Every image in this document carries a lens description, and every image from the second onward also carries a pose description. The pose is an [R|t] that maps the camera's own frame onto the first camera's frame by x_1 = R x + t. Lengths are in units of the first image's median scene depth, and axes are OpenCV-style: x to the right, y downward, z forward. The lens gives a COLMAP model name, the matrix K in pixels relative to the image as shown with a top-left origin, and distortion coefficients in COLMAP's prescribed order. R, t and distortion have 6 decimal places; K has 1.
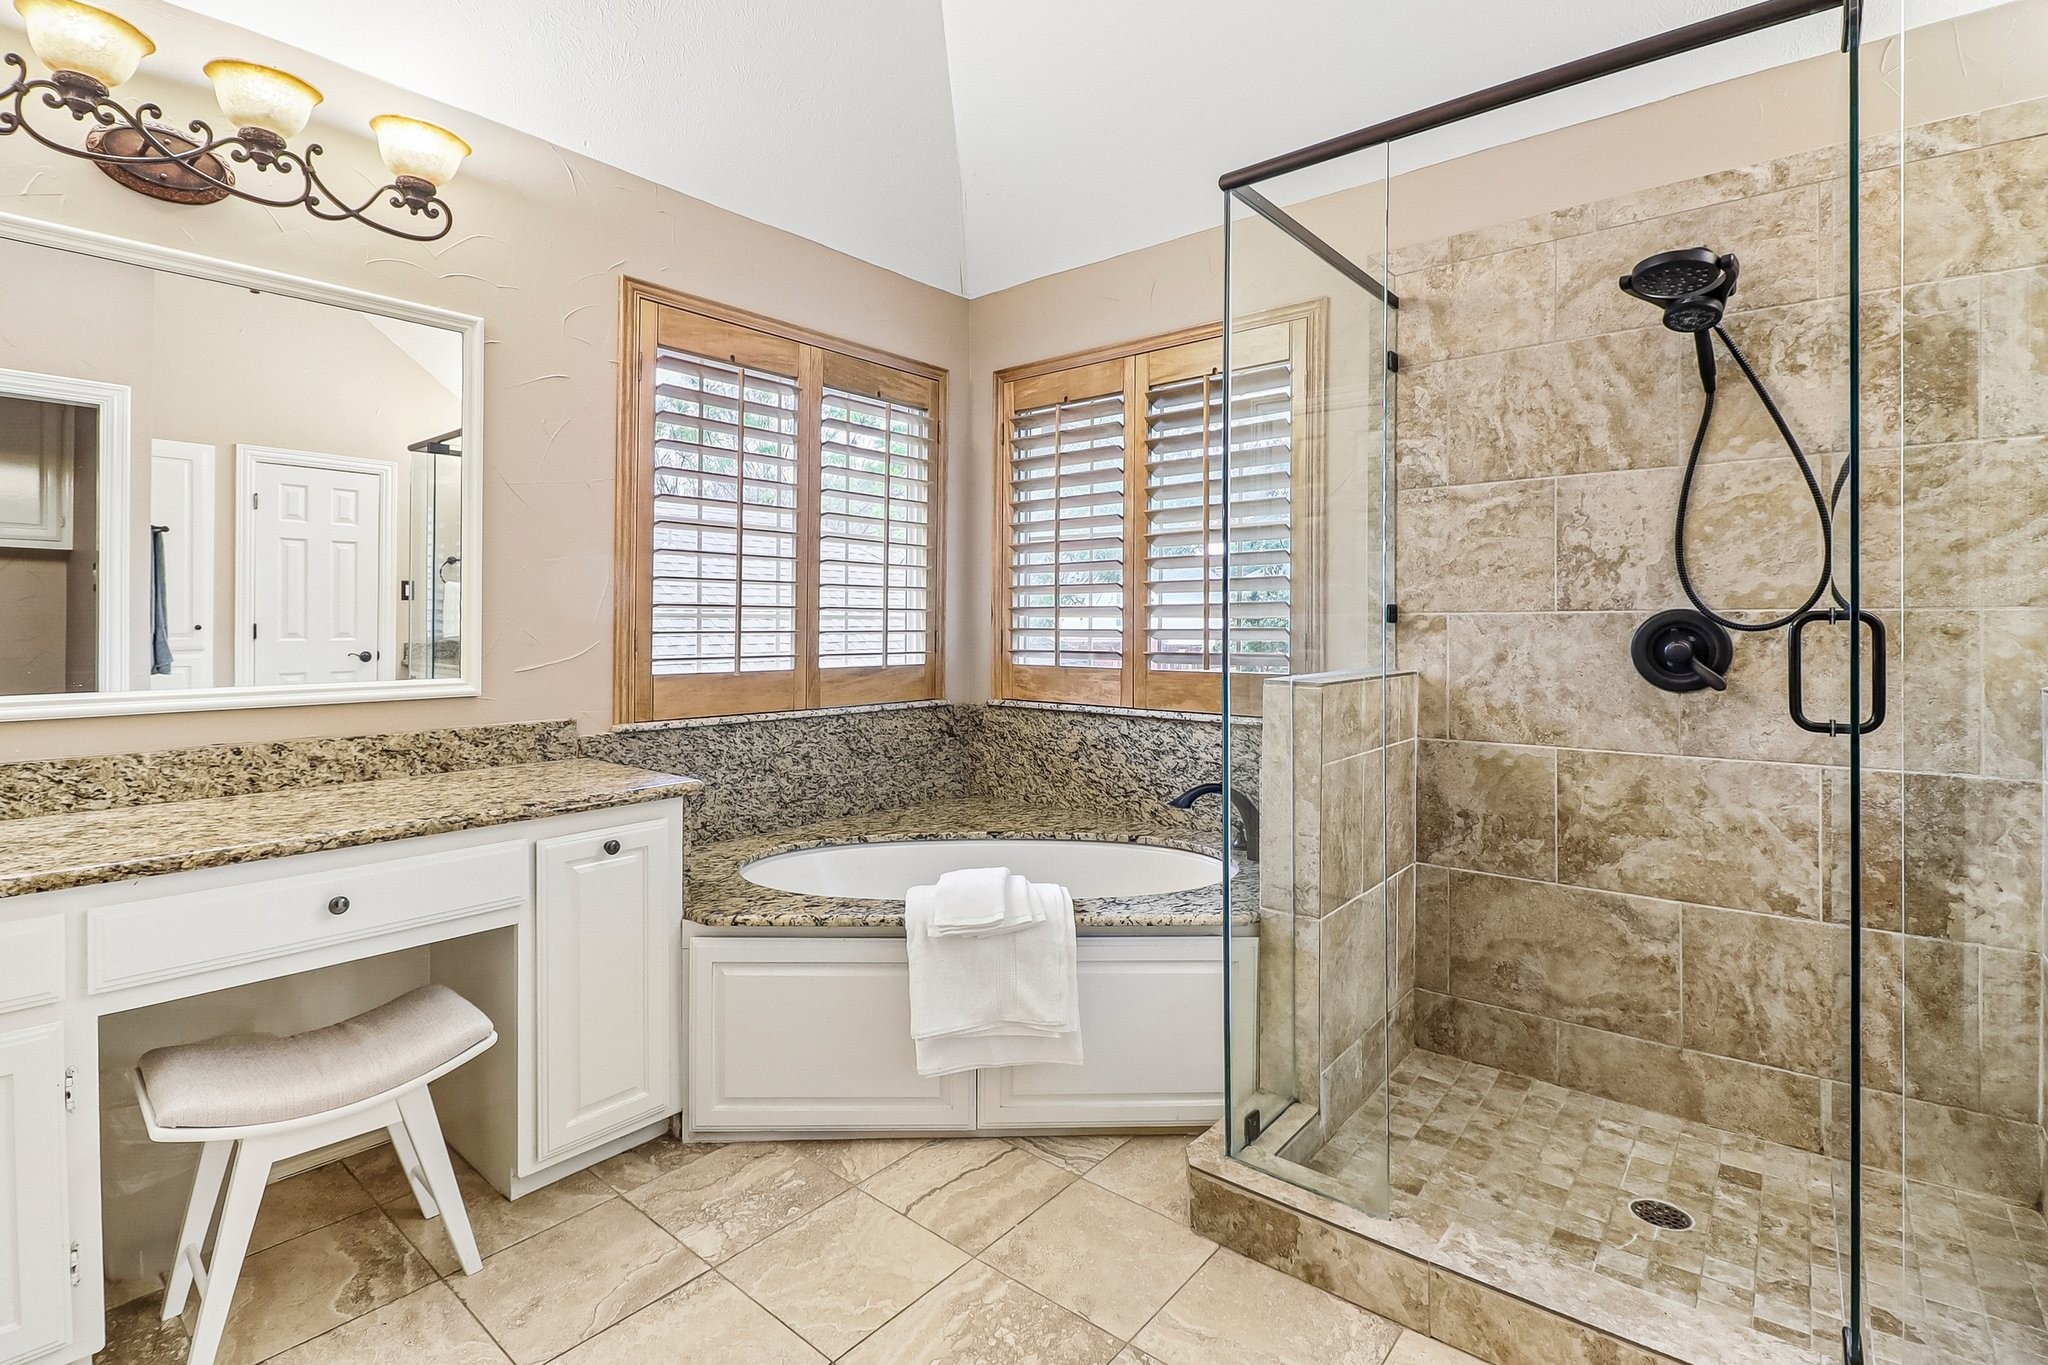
lens RADIAL K [[956.7, 0, 1023.2], [0, 956.7, 616.7], [0, 0, 1]] dist [0.021310, -0.017202]
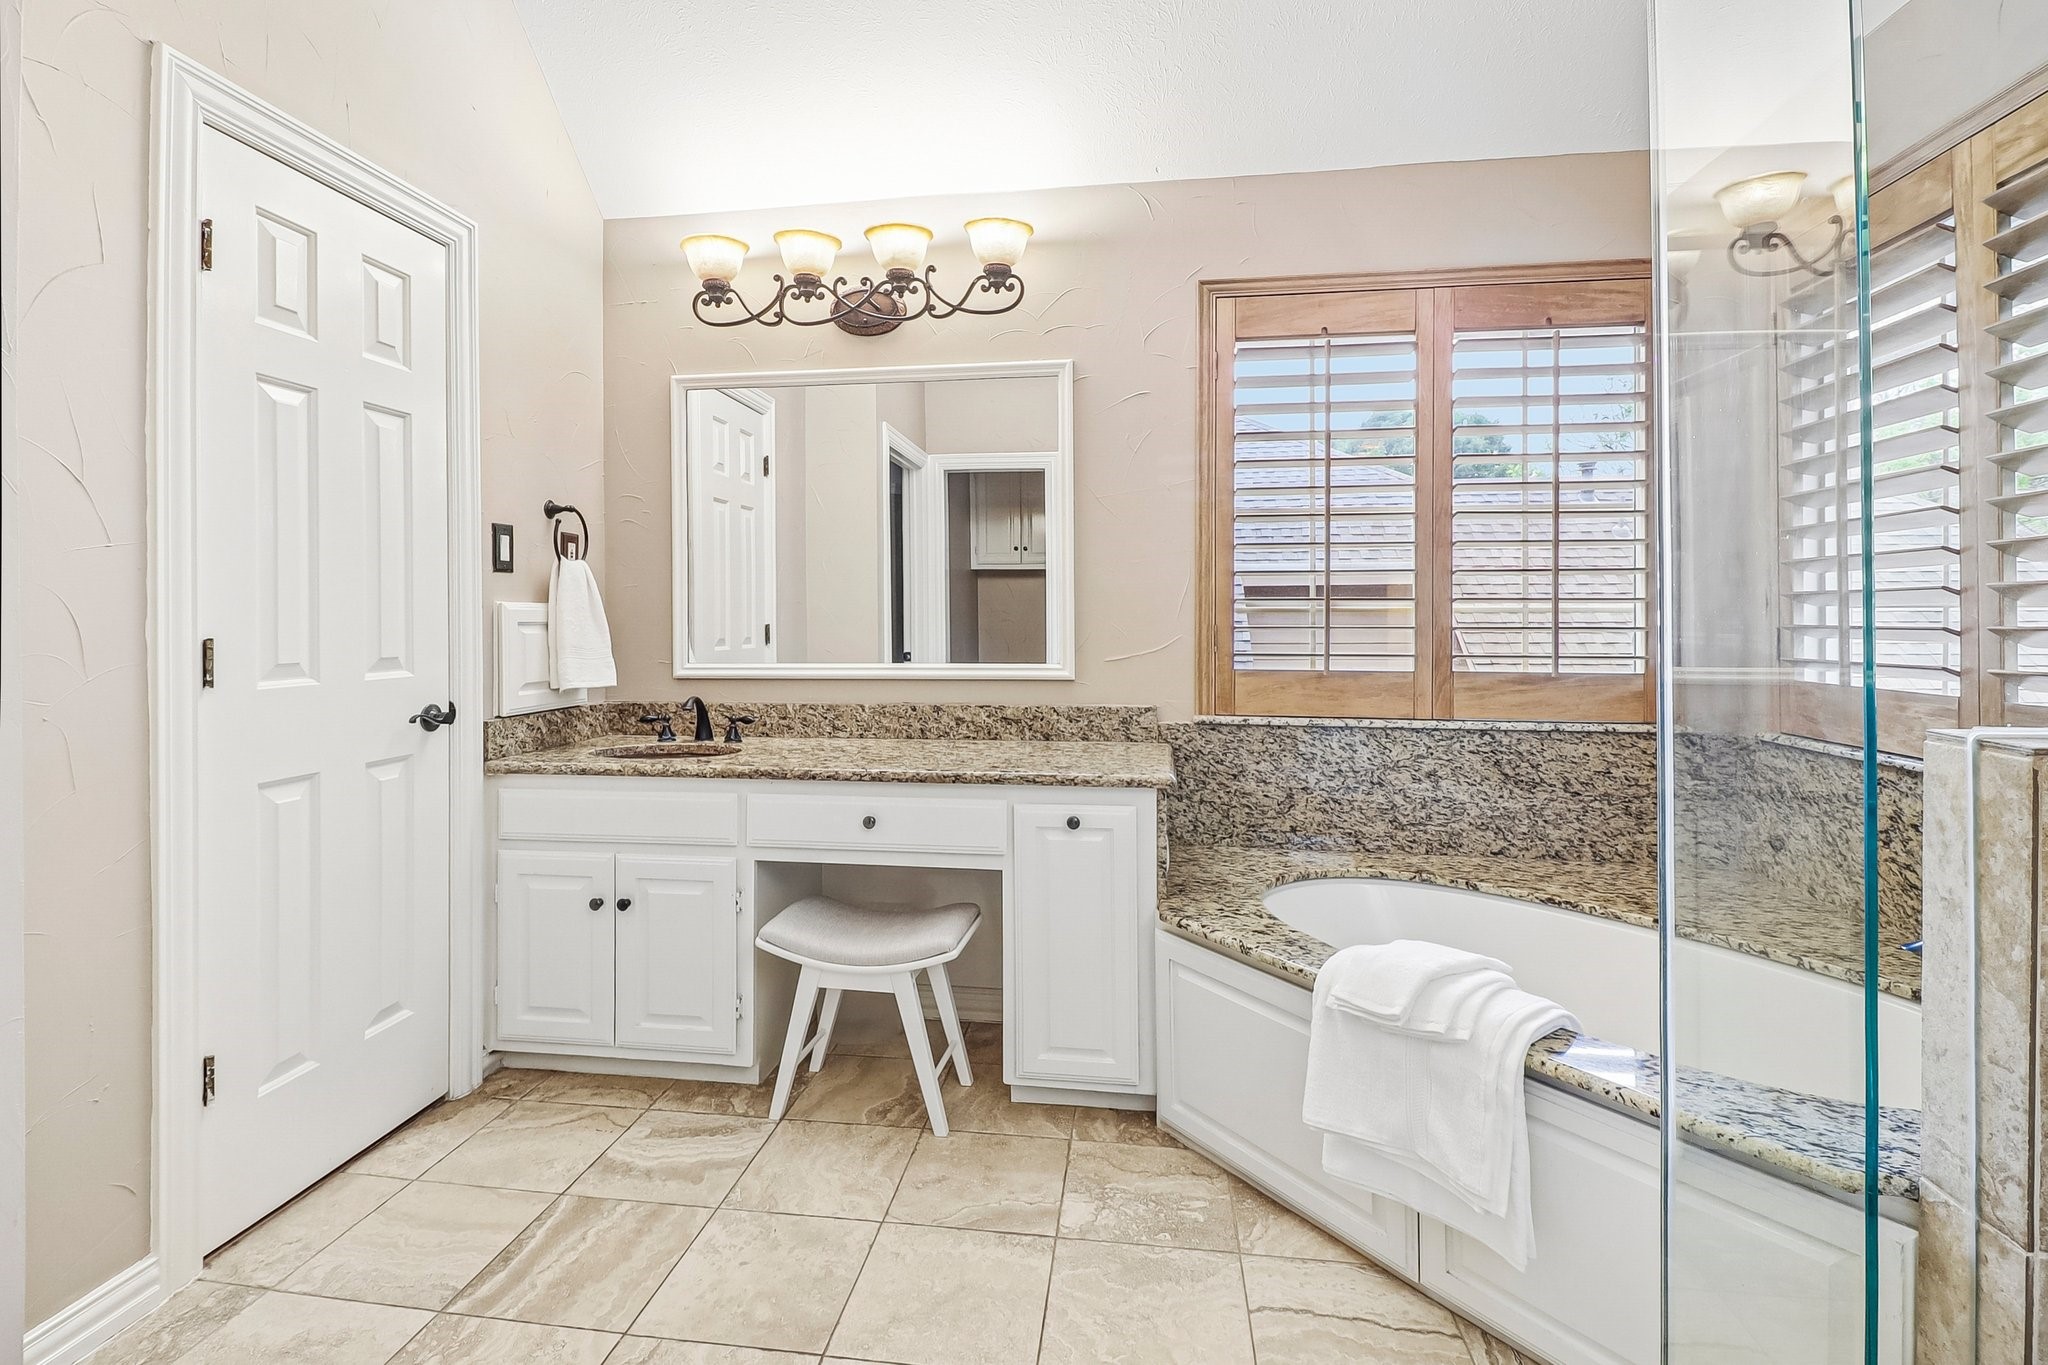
lens RADIAL K [[985.2, 0, 1023.7], [0, 985.2, 619.8], [0, 0, 1]] dist [0.009108, -0.000543]
pose [[0.532102, 0.002290, -0.846677, 0.444925], [0.007930, 0.999939, 0.007688, -0.001159], [0.846643, -0.010805, 0.532052, 0.318794]]
